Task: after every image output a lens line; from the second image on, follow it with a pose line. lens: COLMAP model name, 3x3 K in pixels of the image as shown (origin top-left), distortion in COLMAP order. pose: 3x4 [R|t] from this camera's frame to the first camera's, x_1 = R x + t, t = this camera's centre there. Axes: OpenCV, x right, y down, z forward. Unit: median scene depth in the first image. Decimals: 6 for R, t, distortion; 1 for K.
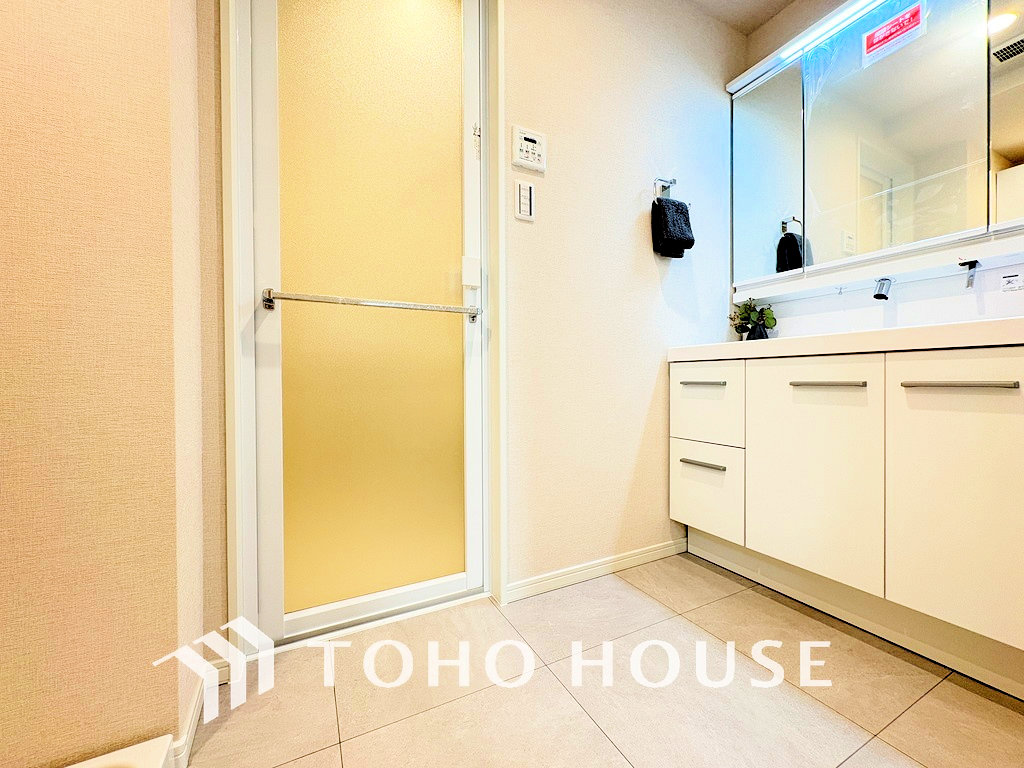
lens RADIAL K [[409.7, 0, 508.3], [0, 409.7, 383.0], [0, 0, 1]] dist [0.000212, -0.000226]
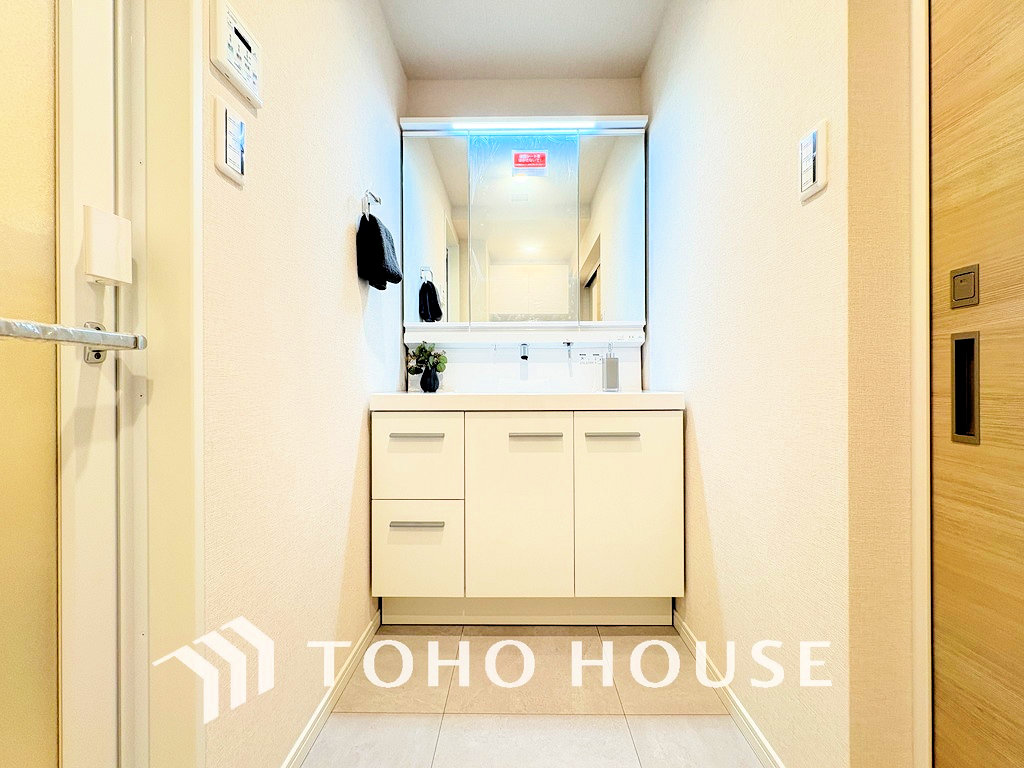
lens RADIAL K [[409.7, 0, 513.0], [0, 409.7, 381.9], [0, 0, 1]] dist [0.000212, -0.000226]
pose [[0.459964, 0.001159, 0.887937, -0.265850], [0.010107, 0.999928, -0.006540, -0.122983], [-0.887880, 0.011983, 0.459919, 0.425216]]
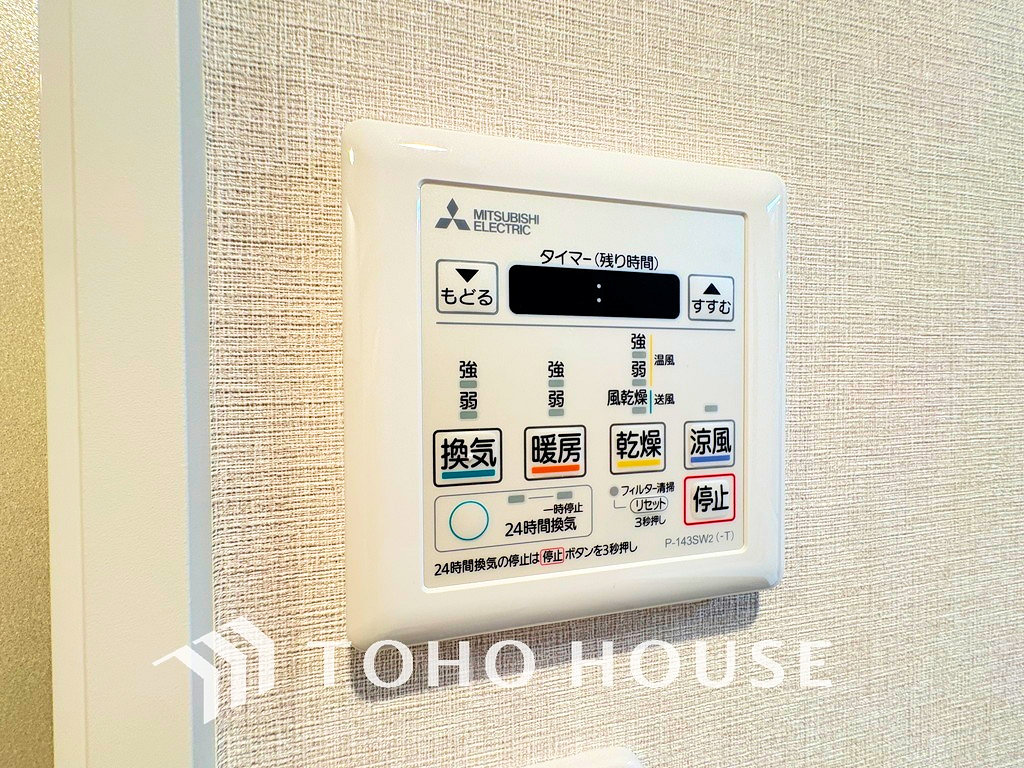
lens RADIAL K [[409.7, 0, 511.1], [0, 409.7, 381.7], [0, 0, 1]] dist [0.000212, -0.000226]
pose [[0.971926, 0.003921, -0.235252, 0.055390], [-0.001858, 0.999958, 0.008989, -0.570675], [0.235277, -0.008299, 0.971893, 0.912535]]
